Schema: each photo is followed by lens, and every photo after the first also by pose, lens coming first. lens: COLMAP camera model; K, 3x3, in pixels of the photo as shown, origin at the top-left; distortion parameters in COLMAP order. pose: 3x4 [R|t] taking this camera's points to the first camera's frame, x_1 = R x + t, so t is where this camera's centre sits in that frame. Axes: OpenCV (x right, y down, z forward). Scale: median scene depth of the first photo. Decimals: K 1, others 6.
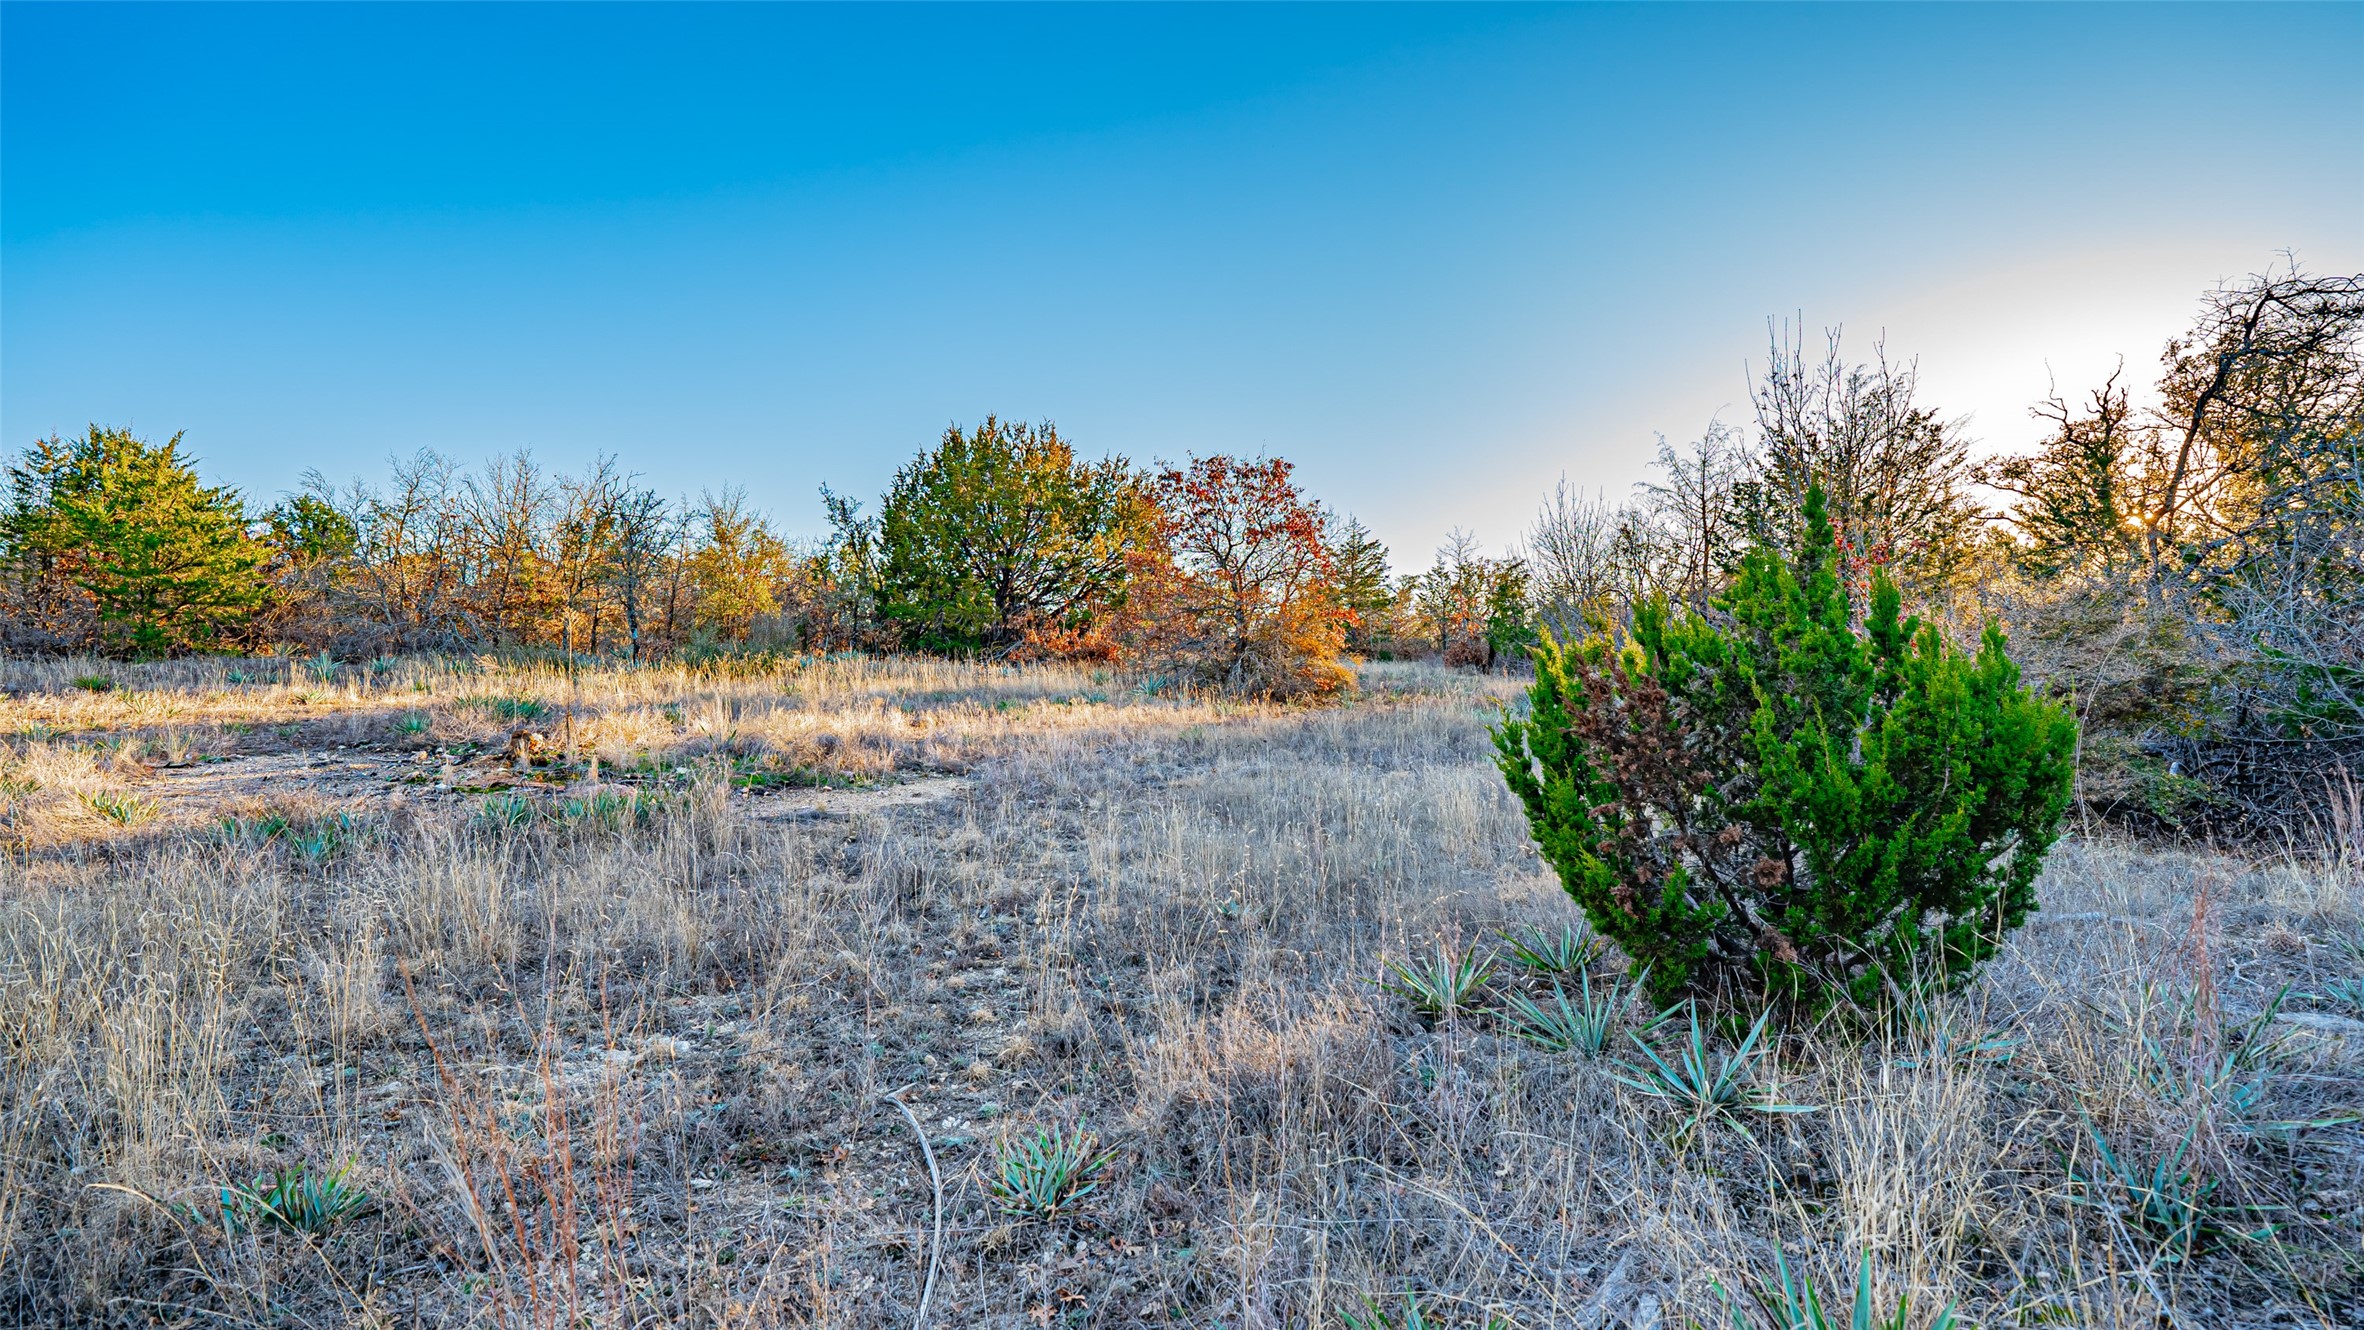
lens RADIAL K [[1091.9, 0, 1176.9], [0, 1091.9, 661.7], [0, 0, 1]] dist [-0.075213, 0.029928]
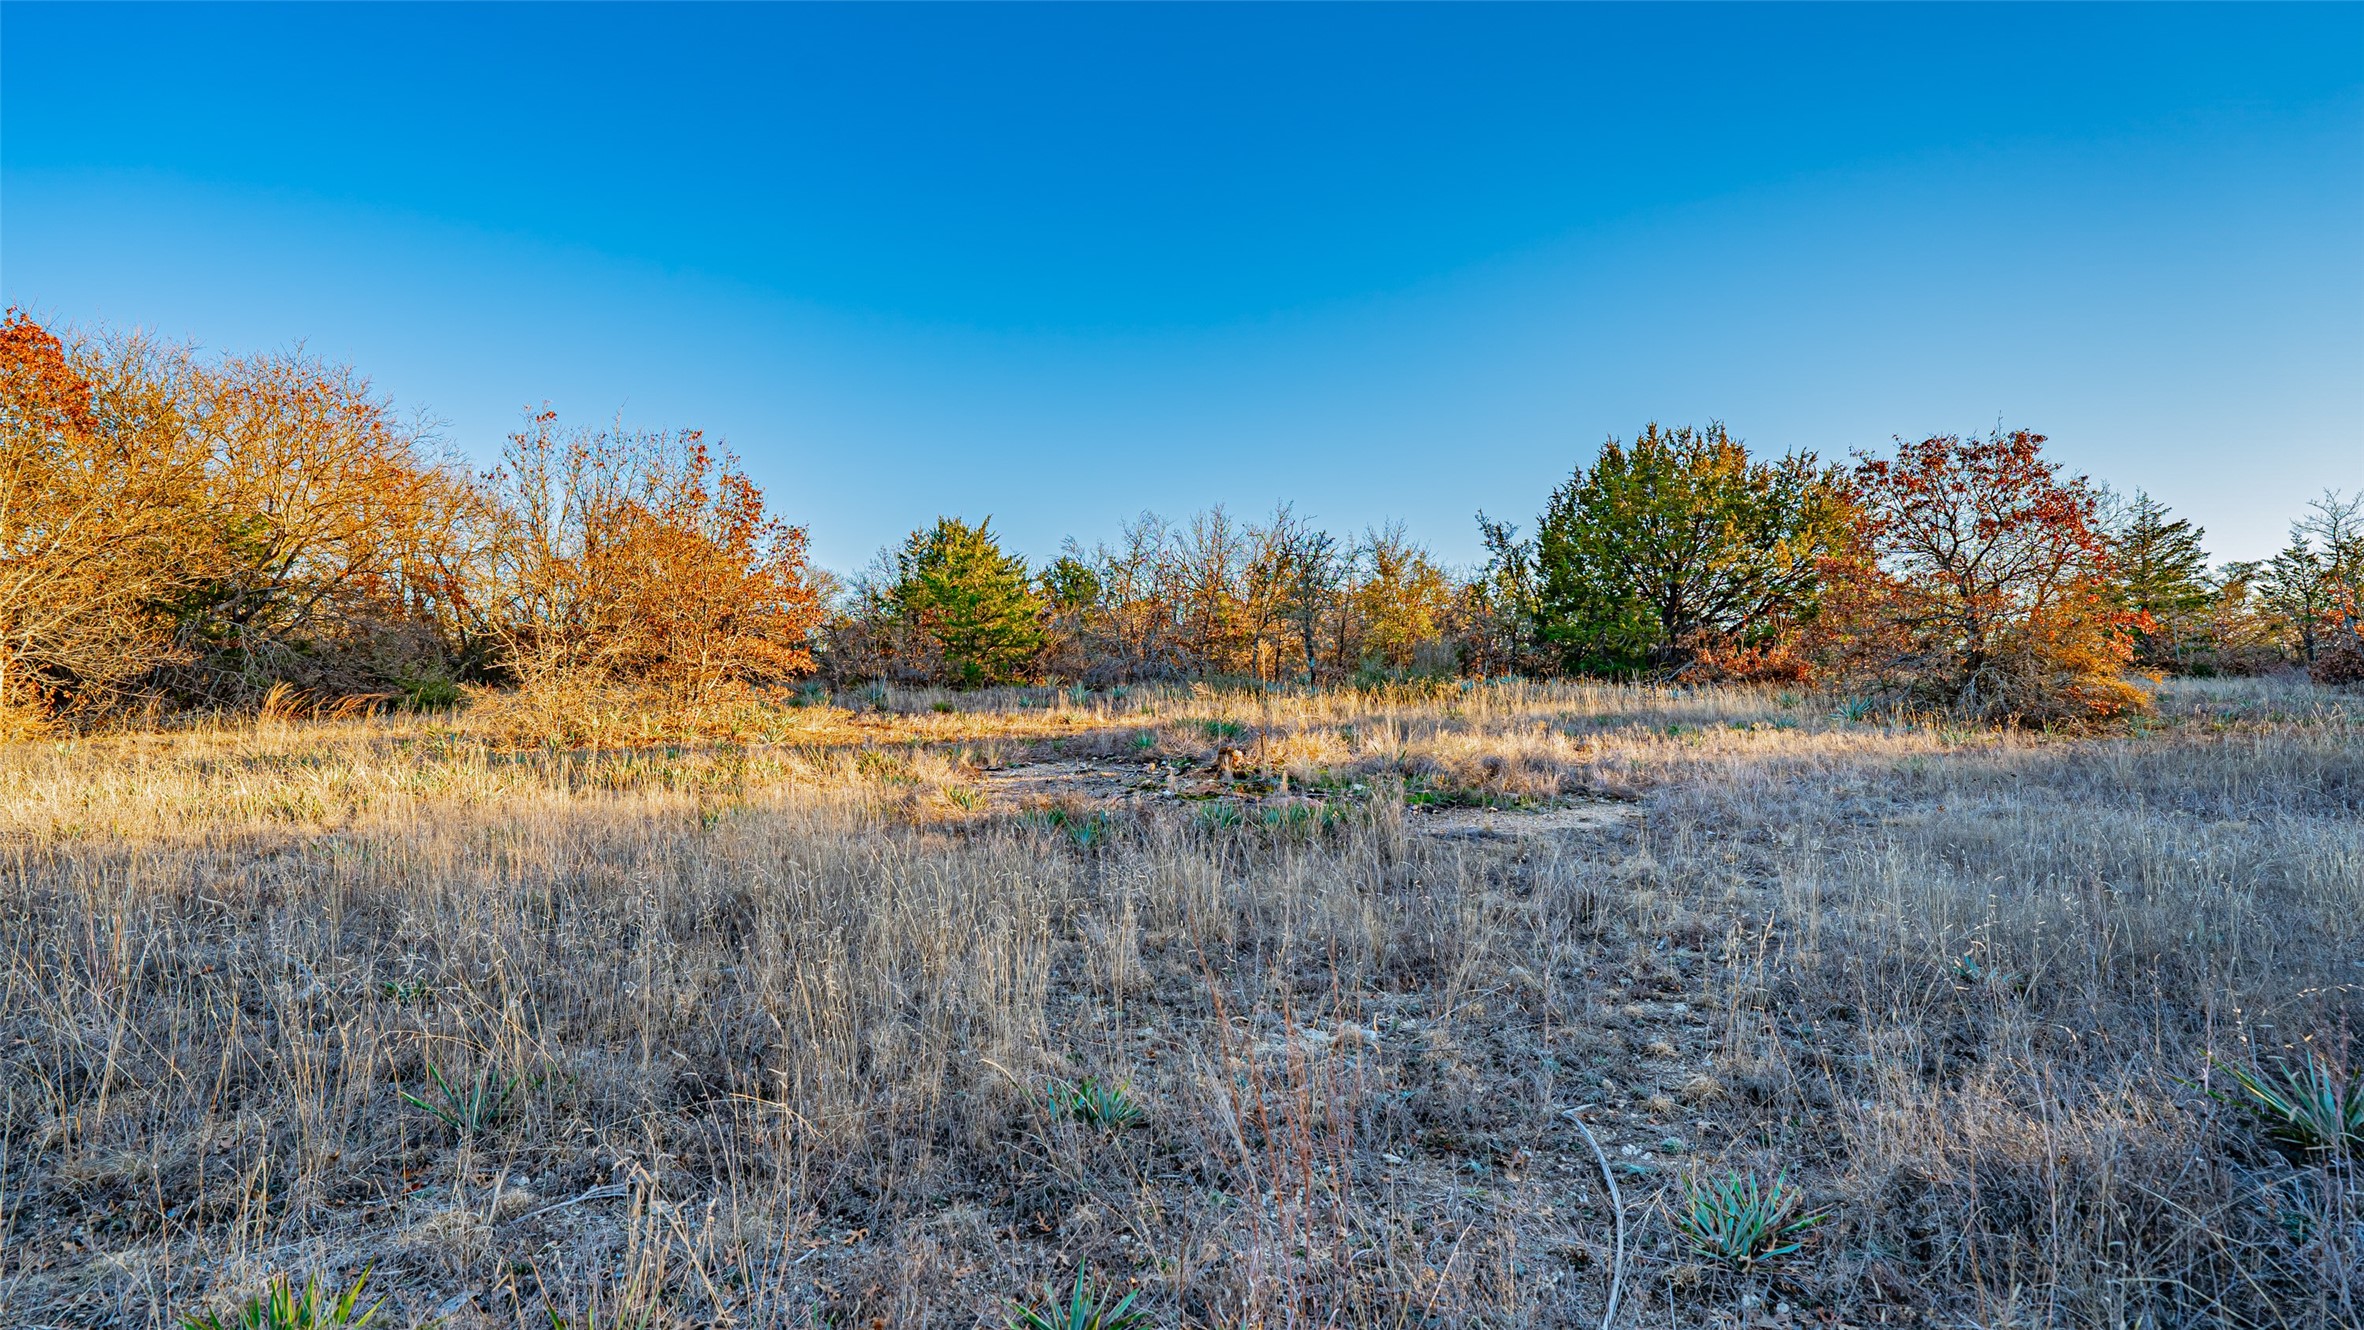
lens RADIAL K [[1091.9, 0, 1176.9], [0, 1091.9, 661.7], [0, 0, 1]] dist [-0.075213, 0.029928]
pose [[0.832004, -0.021876, -0.554339, -0.001141], [0.009213, 0.999629, -0.025620, 0.000783], [0.554694, 0.016208, 0.831897, -0.006364]]
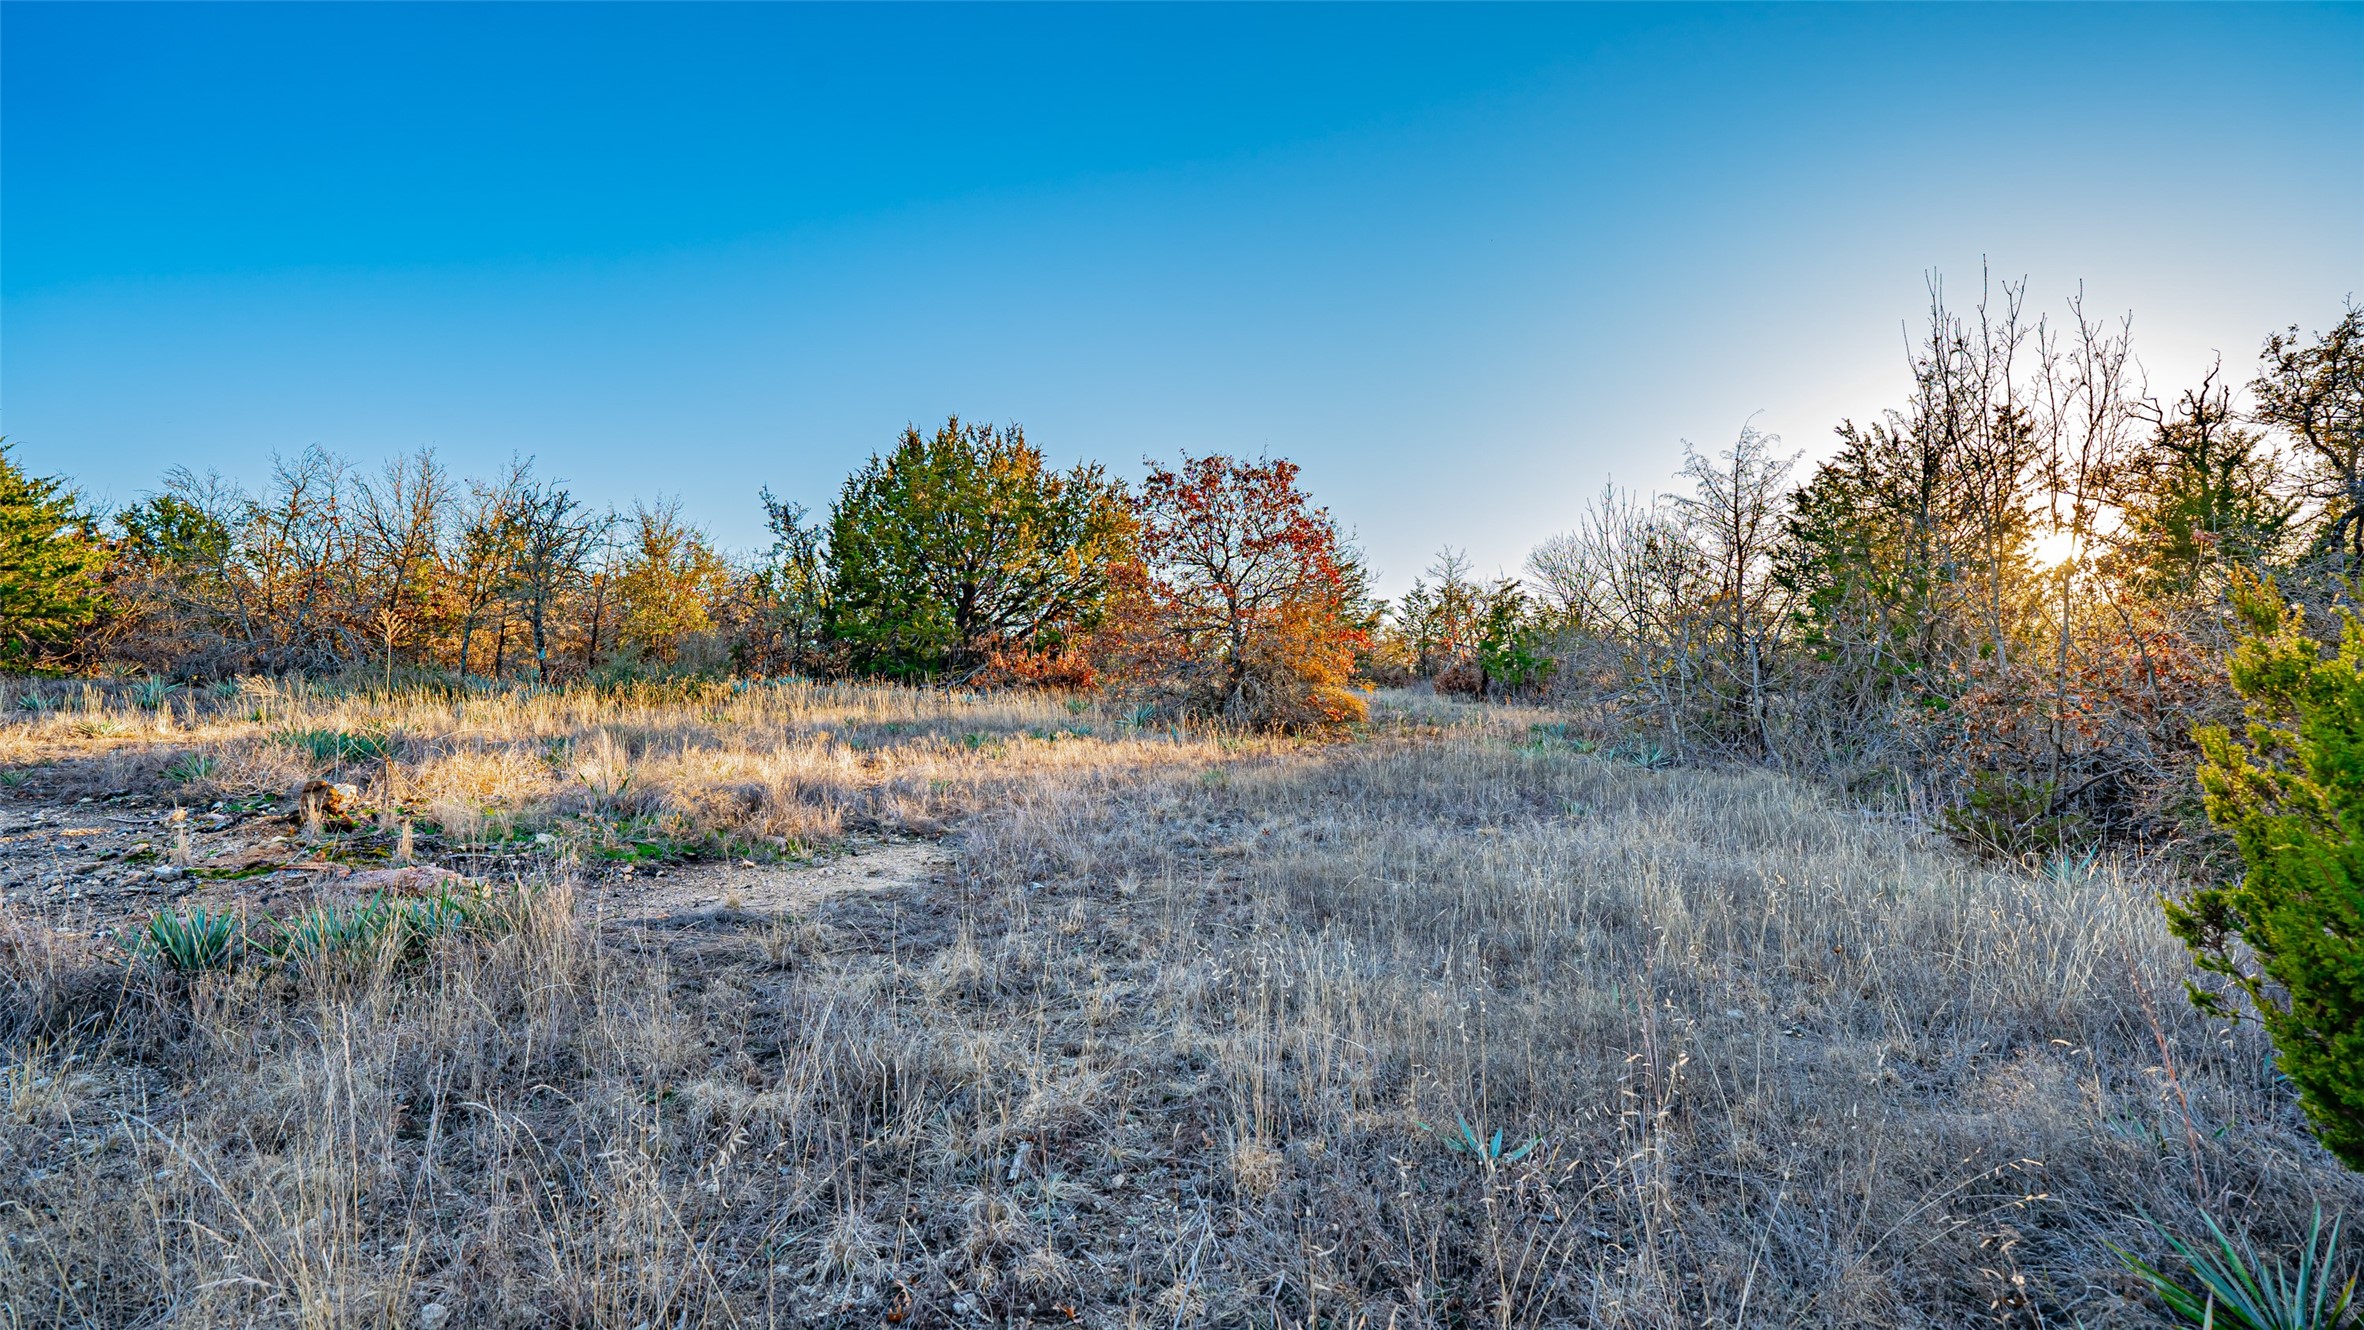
lens RADIAL K [[1091.9, 0, 1176.9], [0, 1091.9, 661.7], [0, 0, 1]] dist [-0.075213, 0.029928]
pose [[0.998968, 0.004024, 0.045235, -0.032522], [-0.002924, 0.999699, -0.024339, -0.000170], [-0.045319, 0.024182, 0.998680, 0.122416]]
